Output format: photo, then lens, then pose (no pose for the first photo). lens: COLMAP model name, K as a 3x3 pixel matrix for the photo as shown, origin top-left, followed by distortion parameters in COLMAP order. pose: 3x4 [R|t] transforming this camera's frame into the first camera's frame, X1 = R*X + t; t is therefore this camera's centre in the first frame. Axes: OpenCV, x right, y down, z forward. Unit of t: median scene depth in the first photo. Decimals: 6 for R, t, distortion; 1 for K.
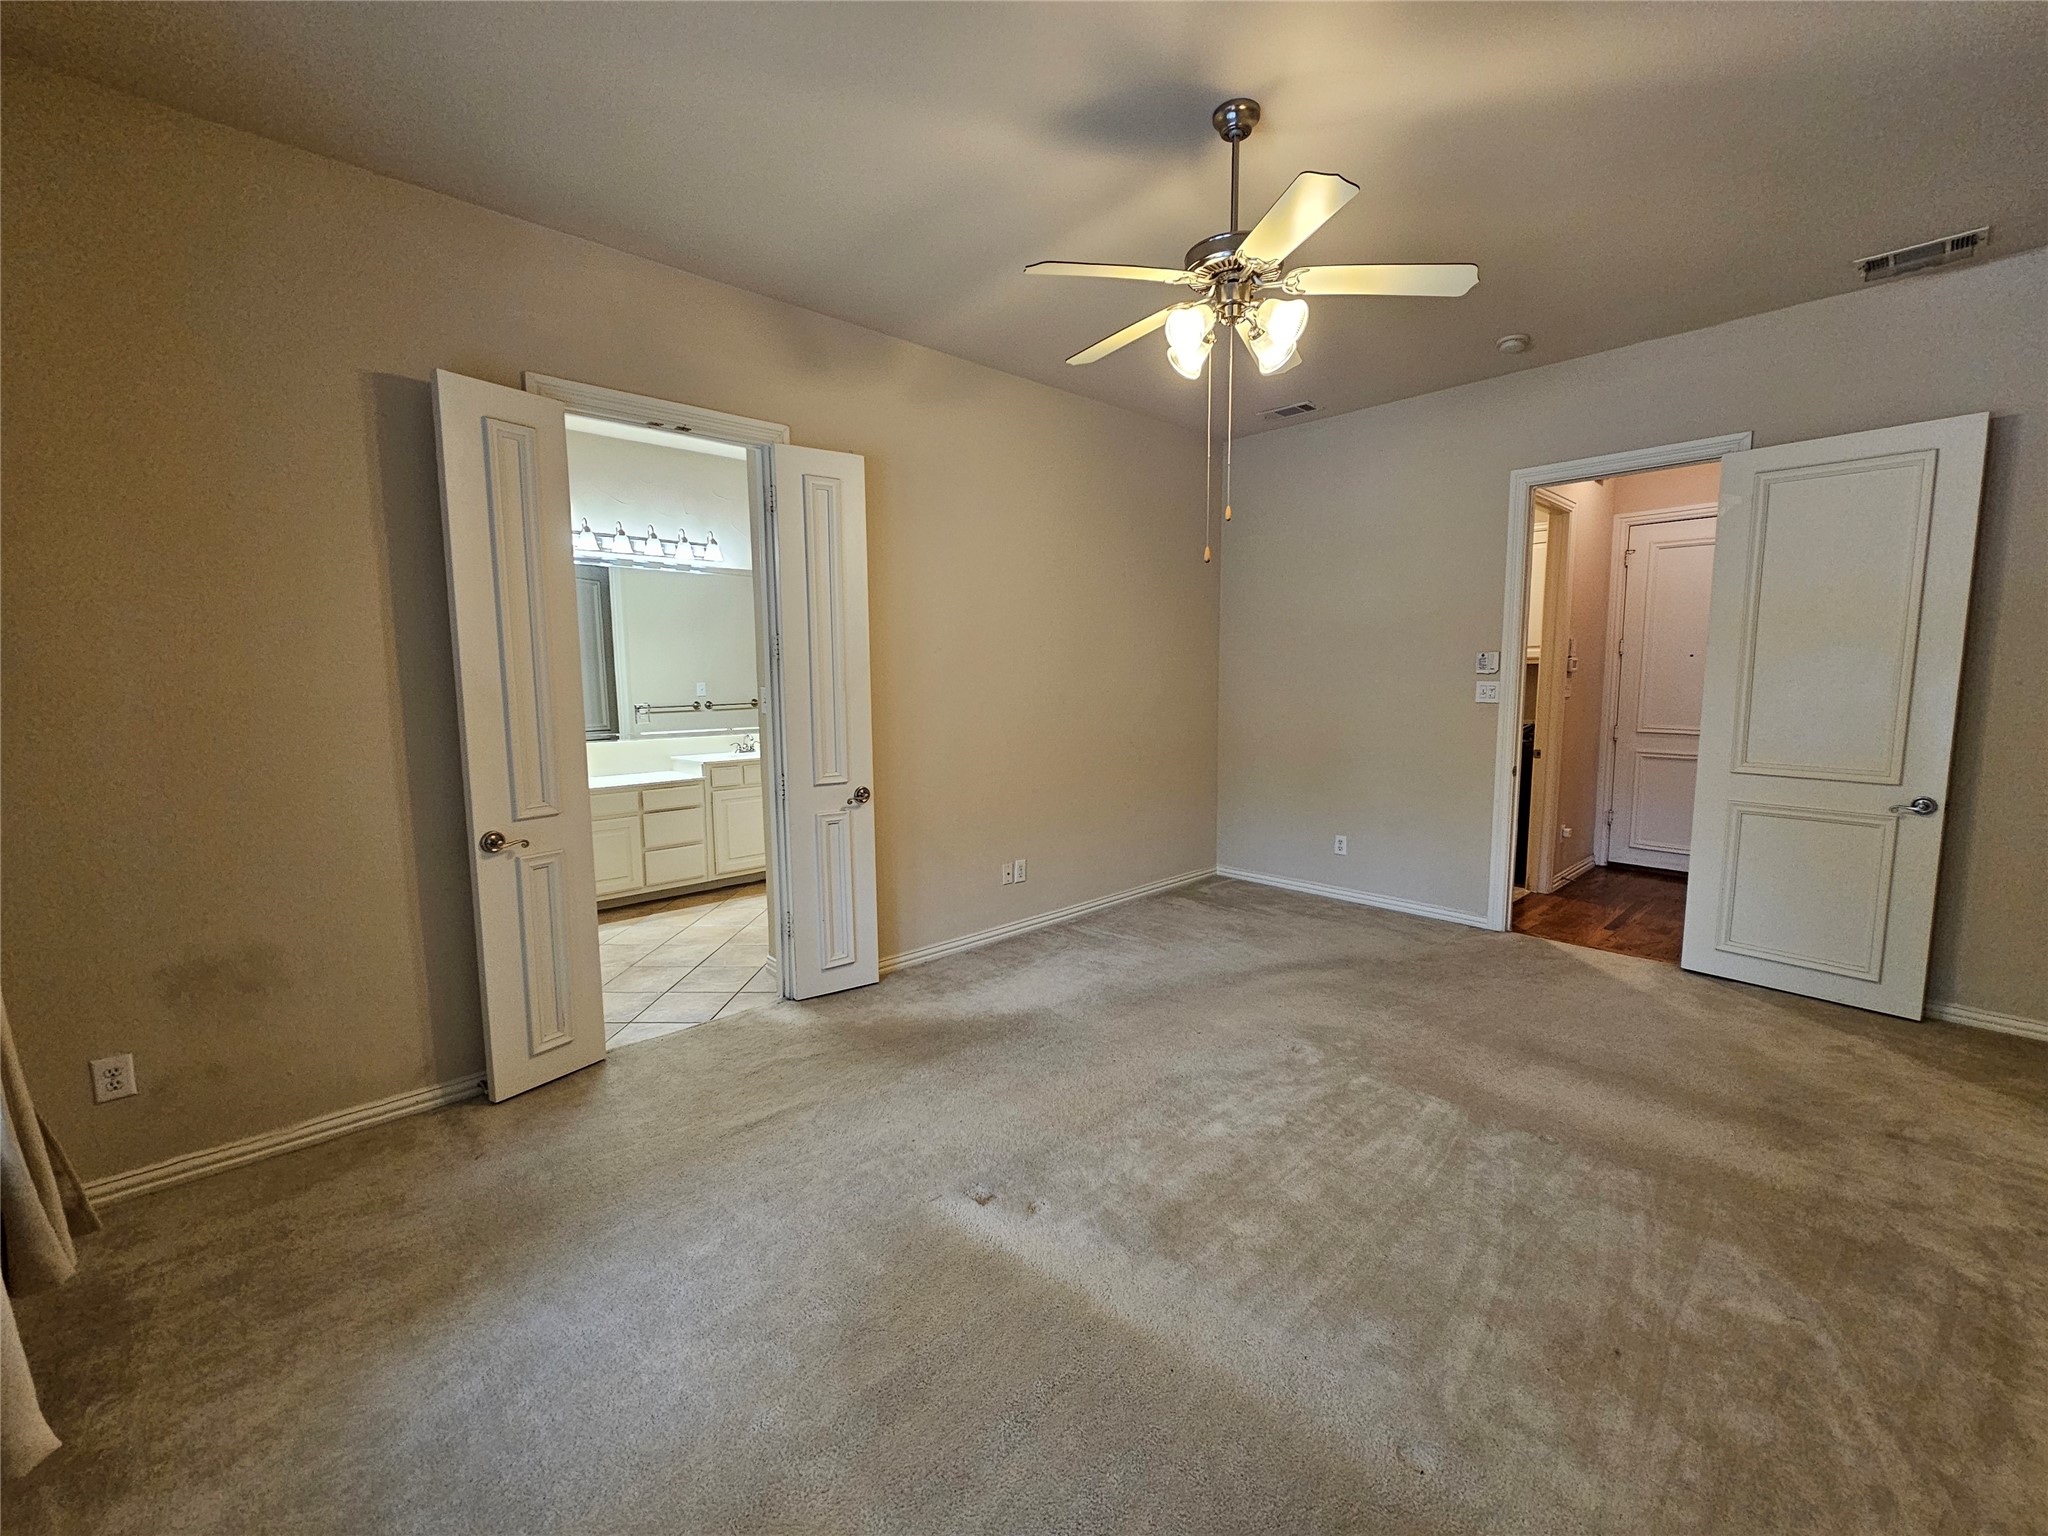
lens RADIAL K [[837.6, 0, 1027.6], [0, 837.6, 769.4], [0, 0, 1]] dist [-0.002323, -0.000091]
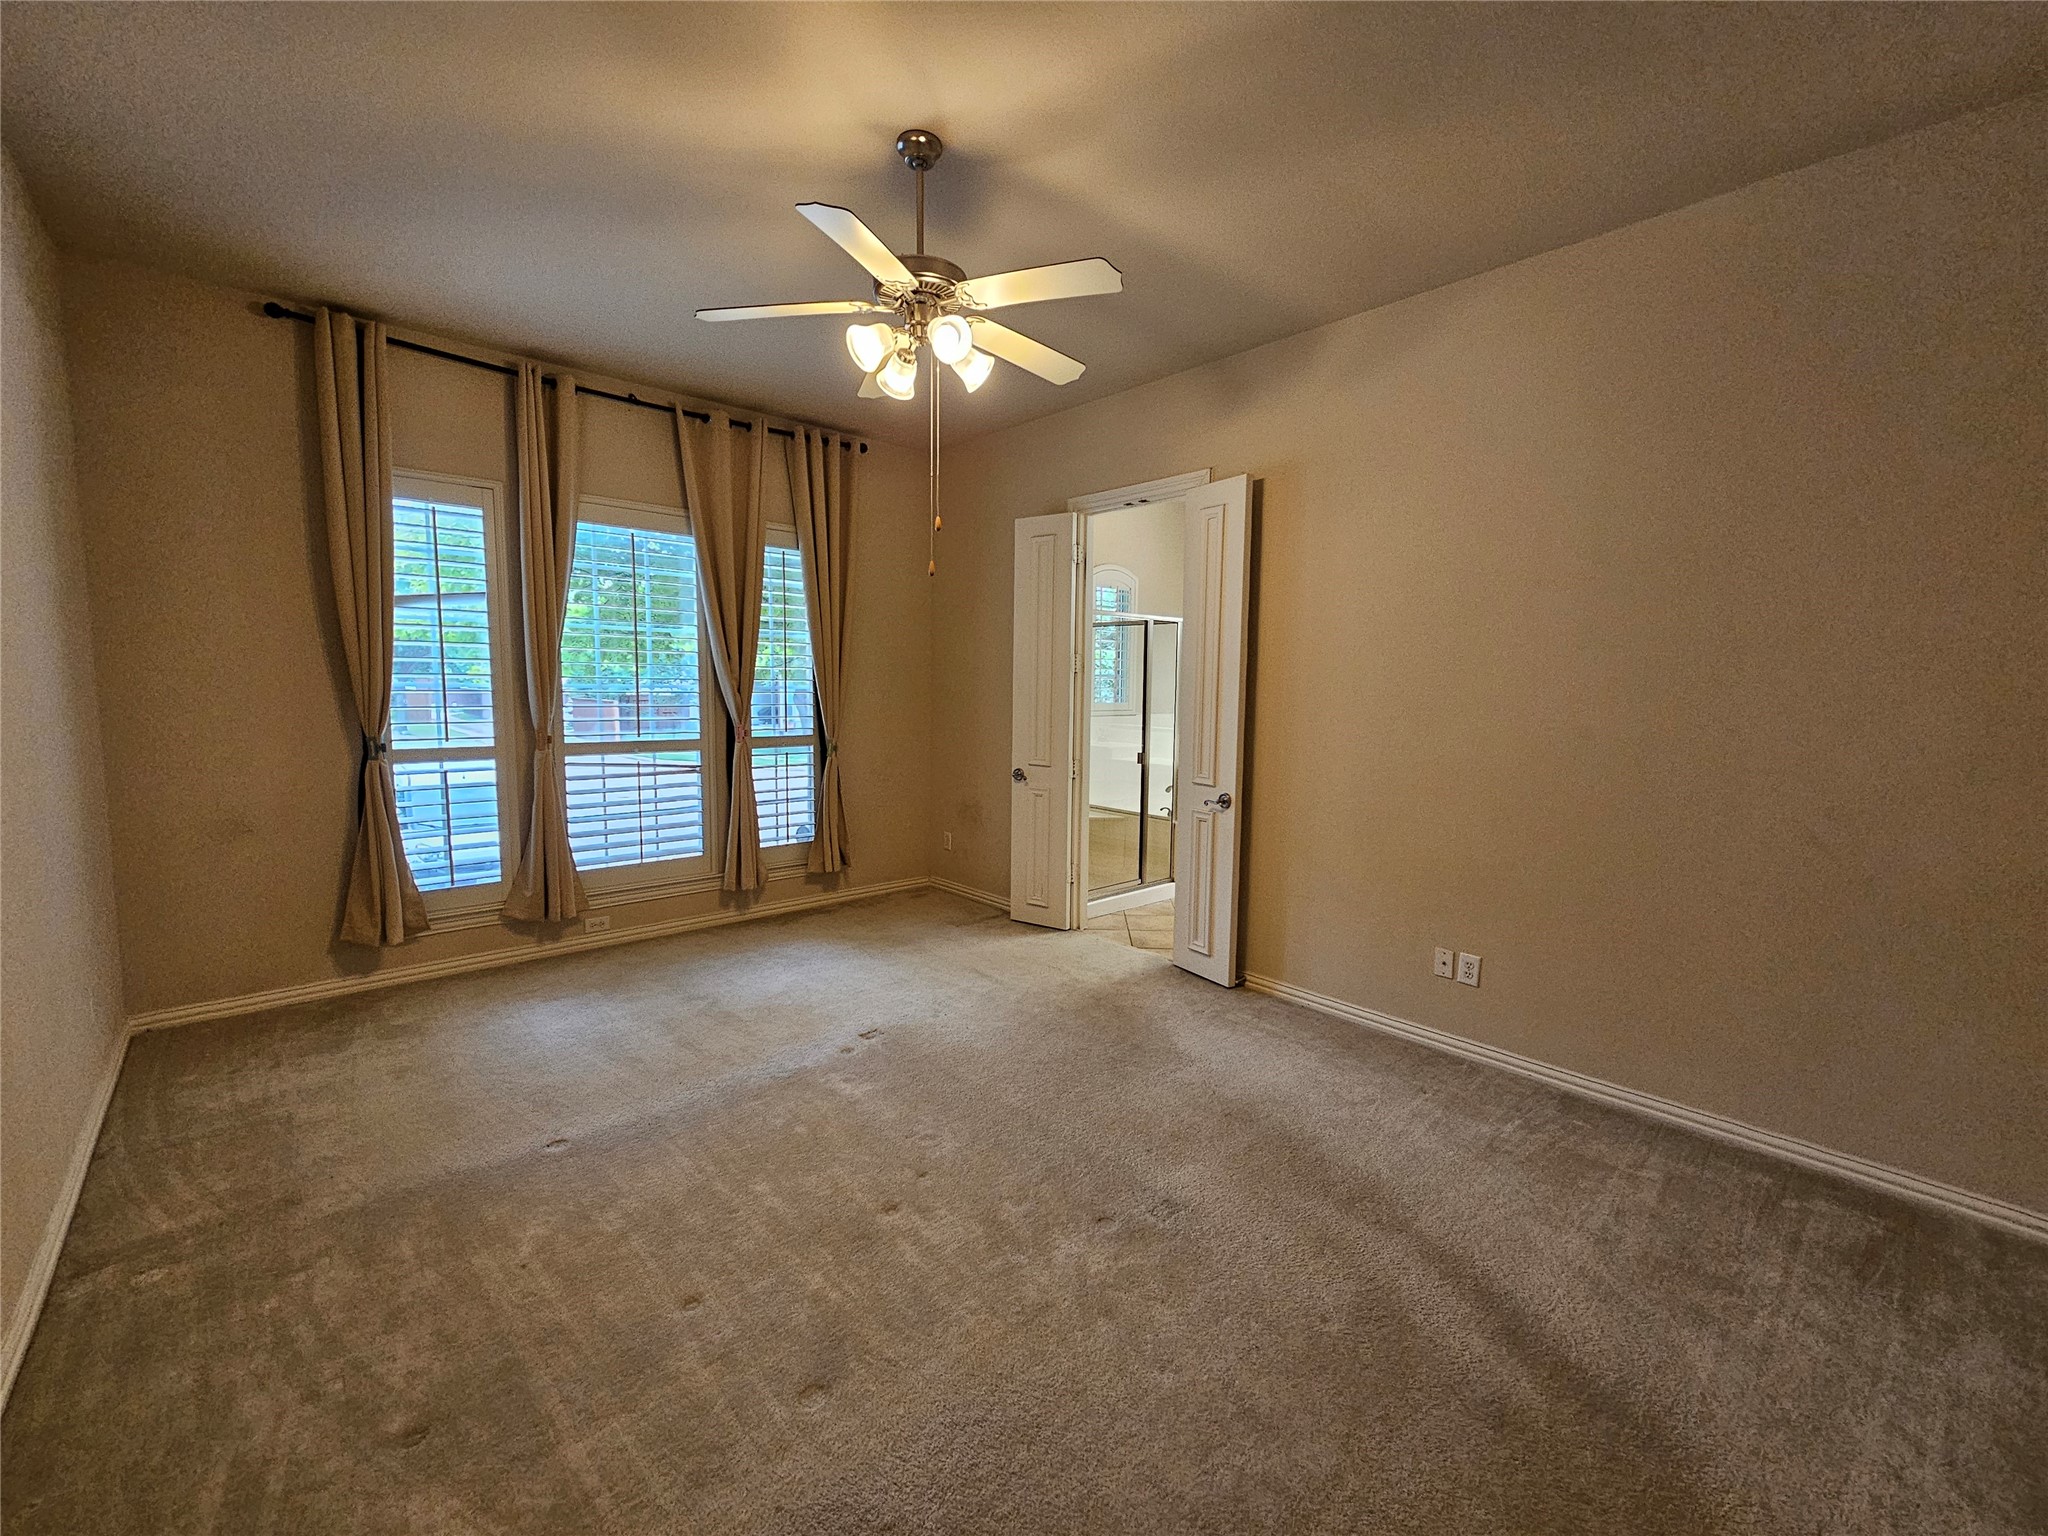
lens RADIAL K [[820.1, 0, 1024.0], [0, 820.1, 768.0], [0, 0, 1]] dist [-0.000595, -0.000020]
pose [[-0.013766, 0.109707, -0.993869, 0.864600], [-0.130843, 0.985219, 0.110565, -0.095379], [0.991308, 0.131563, 0.000792, 0.789914]]
